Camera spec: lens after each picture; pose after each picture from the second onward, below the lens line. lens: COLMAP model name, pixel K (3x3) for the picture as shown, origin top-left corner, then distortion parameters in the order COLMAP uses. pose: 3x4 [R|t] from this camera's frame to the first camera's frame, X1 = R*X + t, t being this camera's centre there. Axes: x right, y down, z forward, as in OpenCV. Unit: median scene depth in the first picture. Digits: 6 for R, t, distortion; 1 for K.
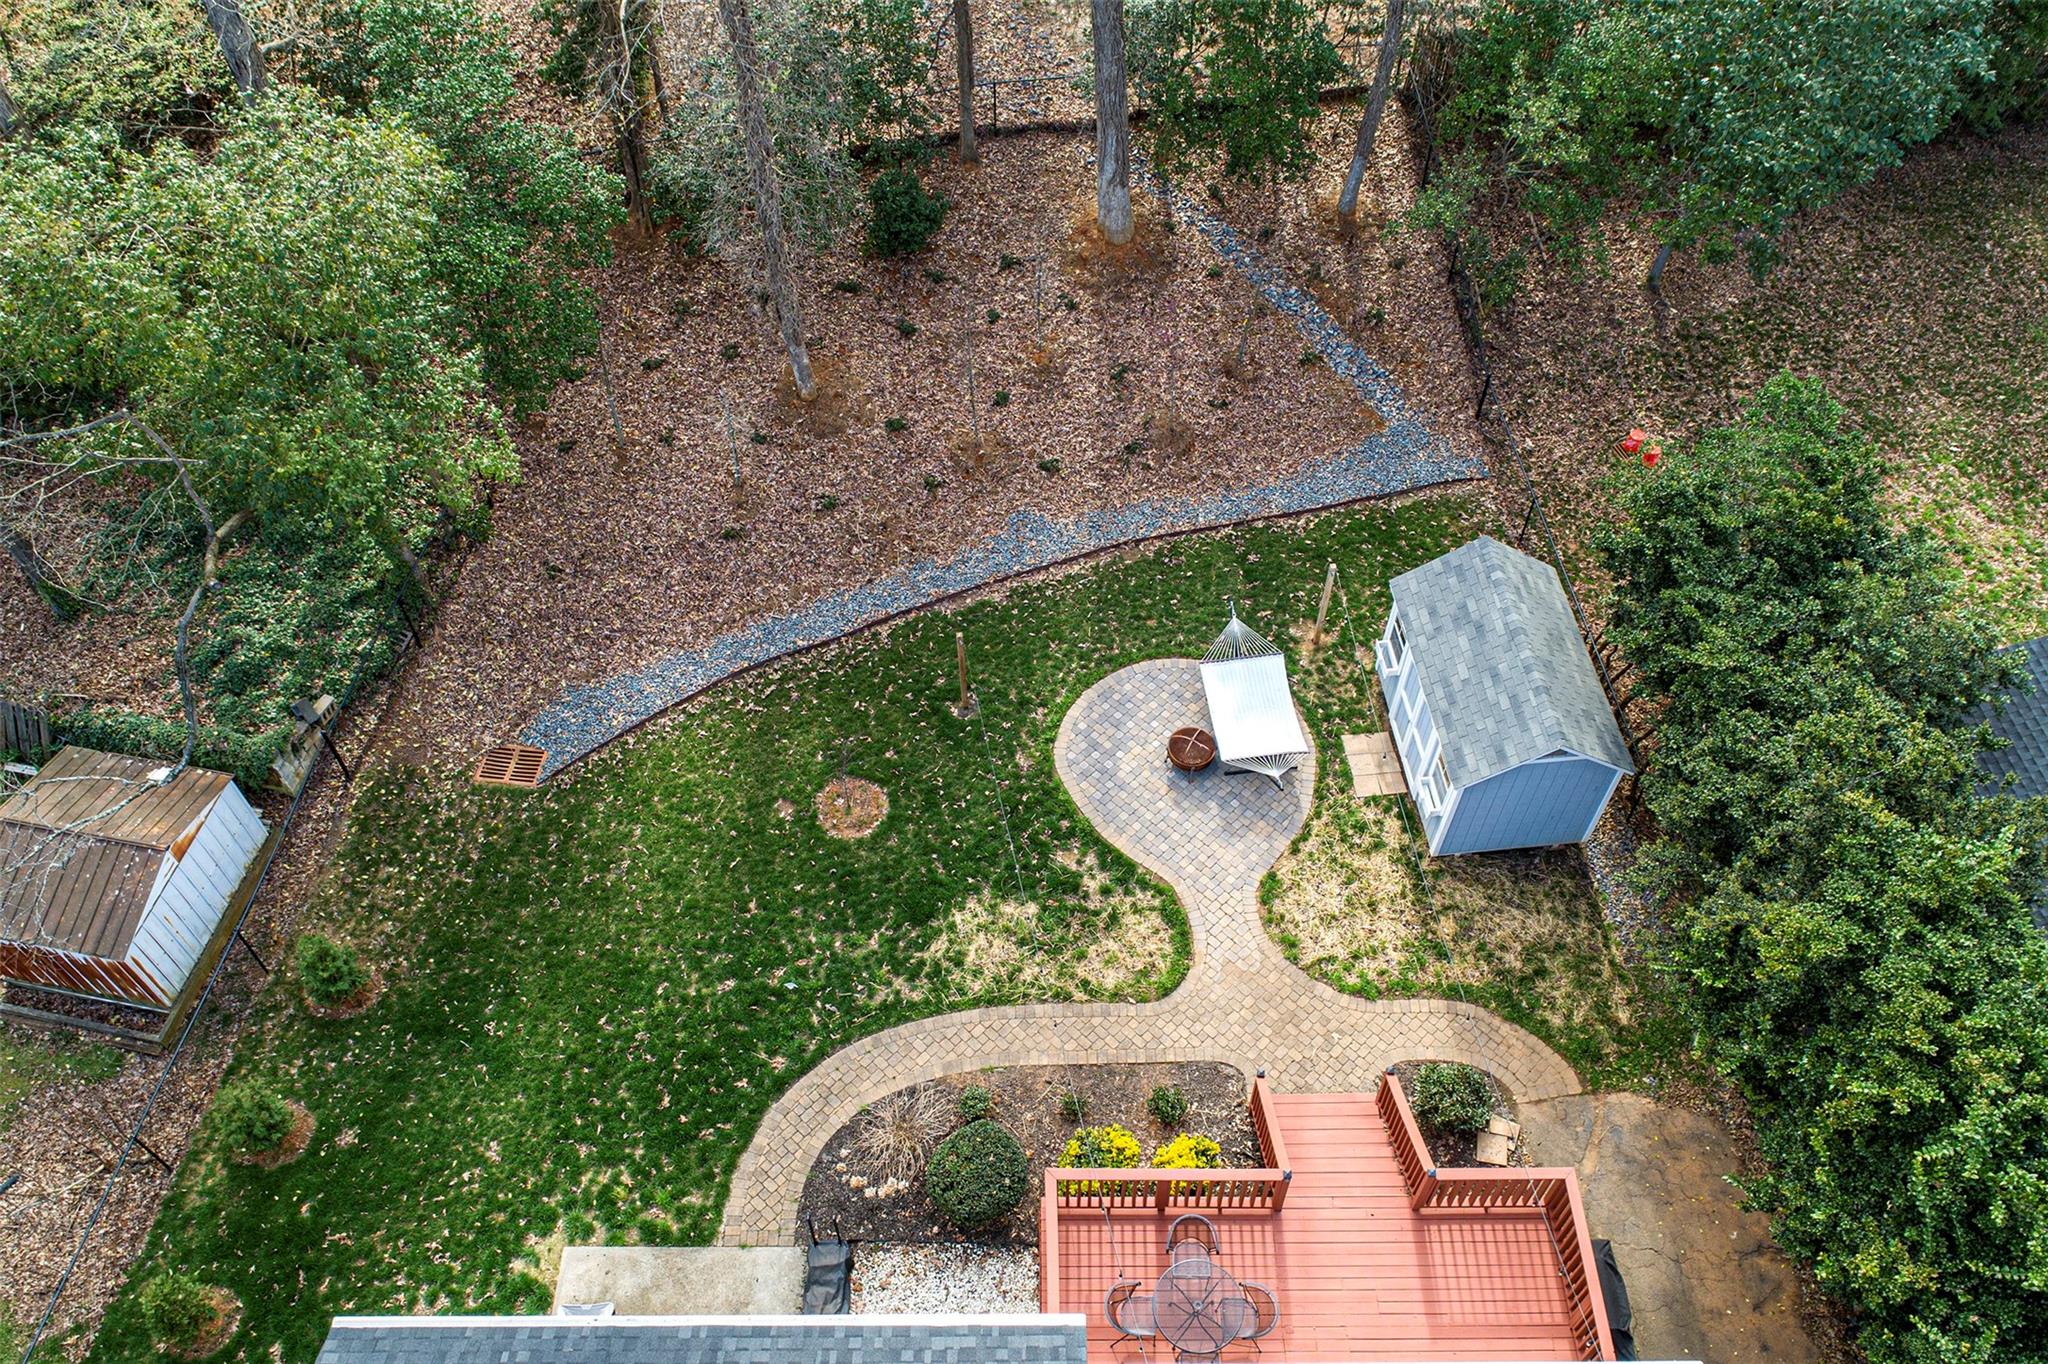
lens RADIAL K [[1632.9, 0, 1056.0], [0, 1632.9, 558.8], [0, 0, 1]] dist [-0.010550, 0.007967]
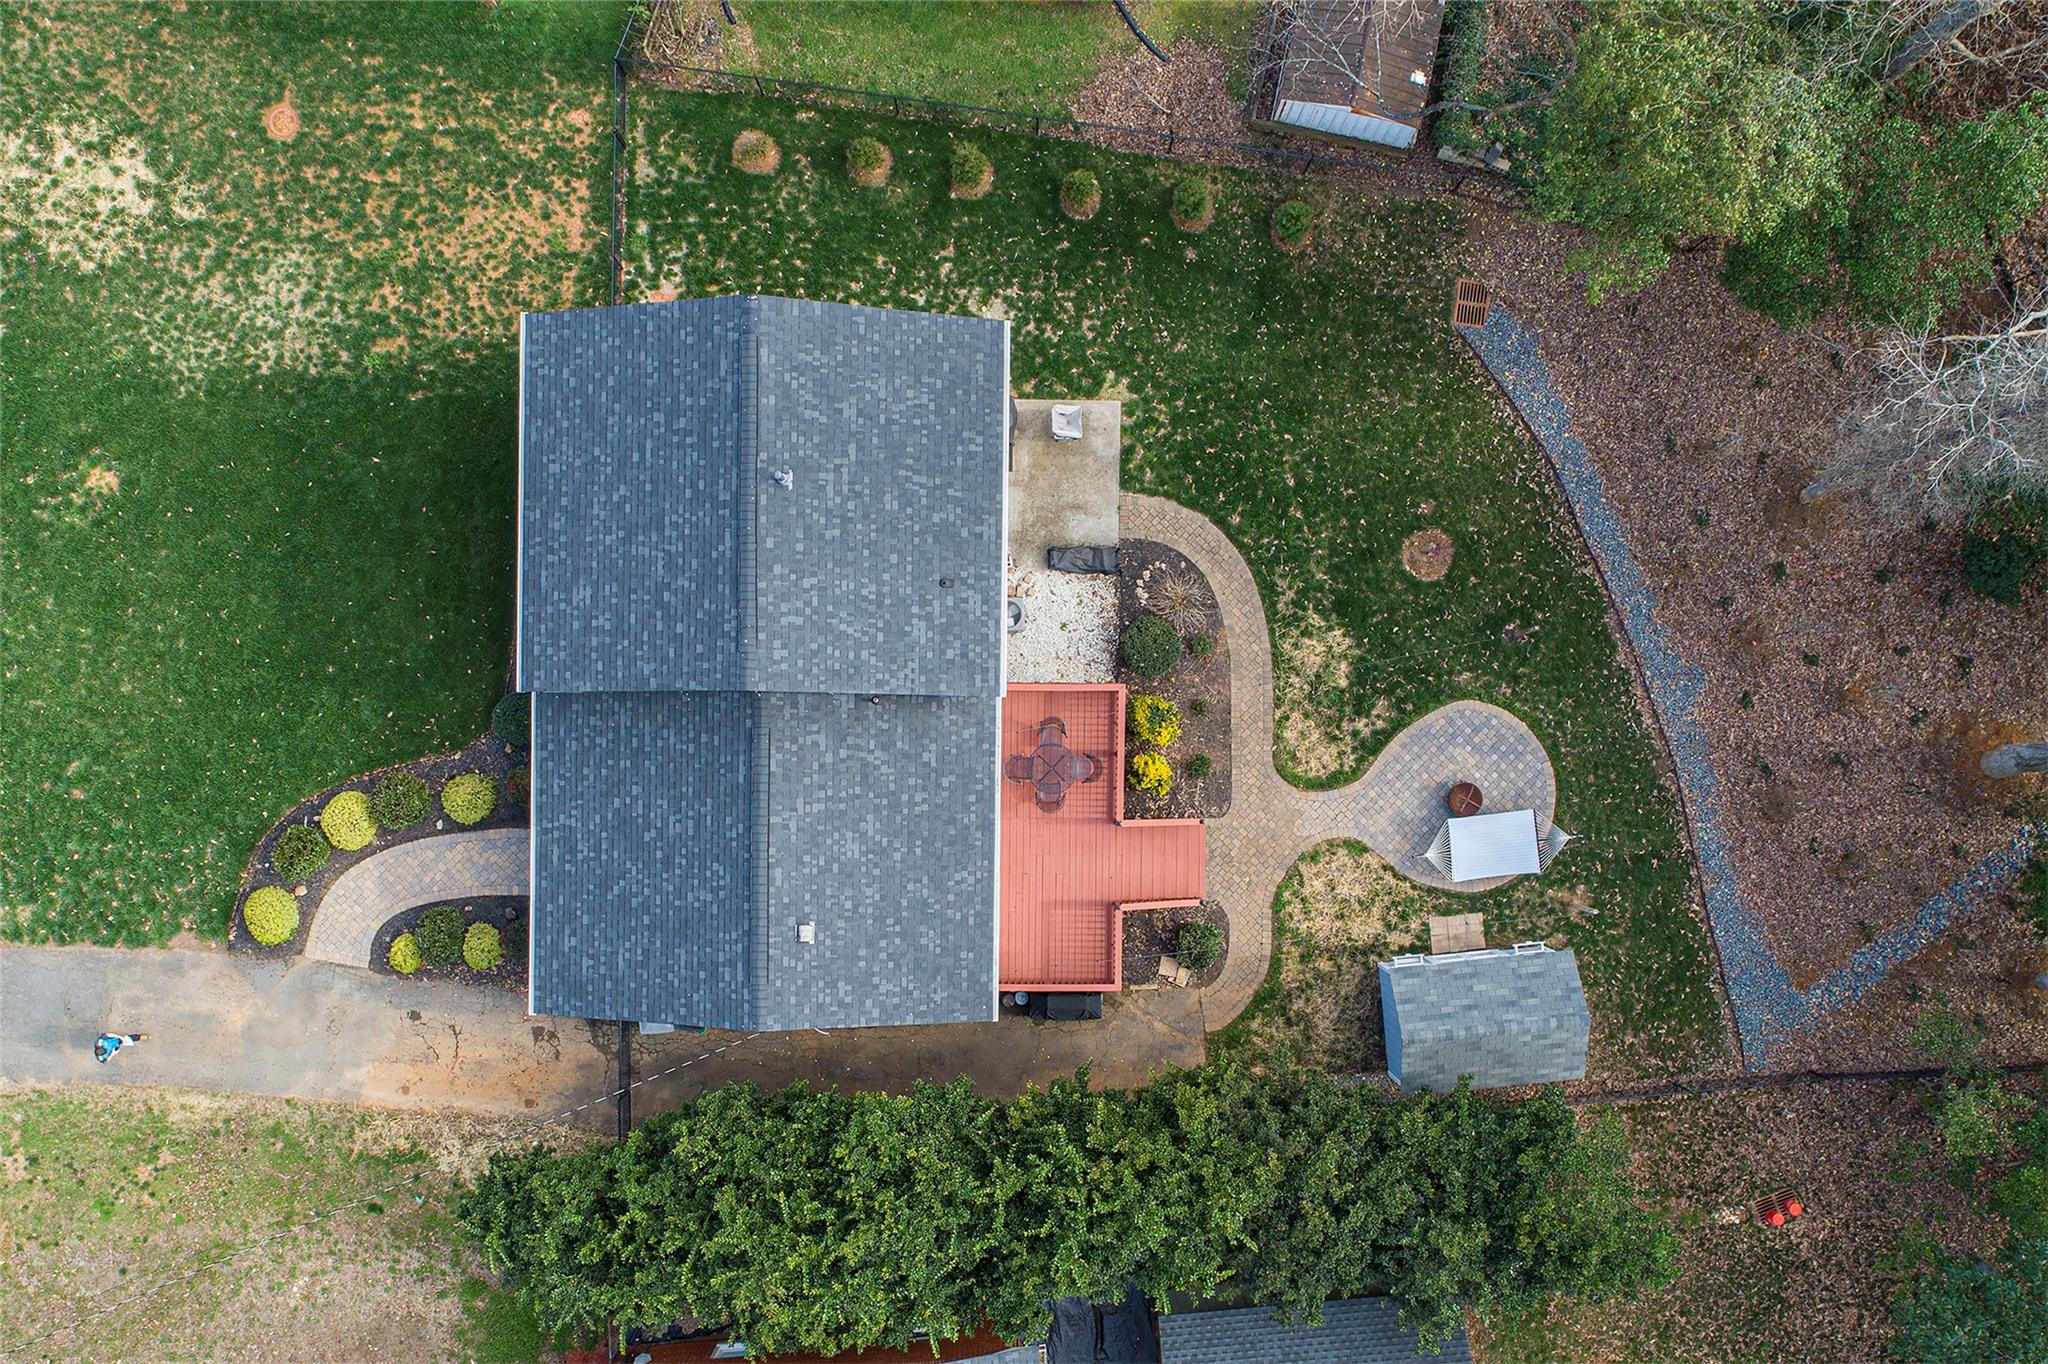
lens RADIAL K [[1461.6, 0, 1025.0], [0, 1461.6, 691.7], [0, 0, 1]] dist [-0.000233, 0.000457]
pose [[-0.012063, 0.999575, -0.026544, 0.031365], [-0.818339, 0.005386, 0.574711, -0.305687], [0.574610, 0.028655, 0.817926, -0.233480]]
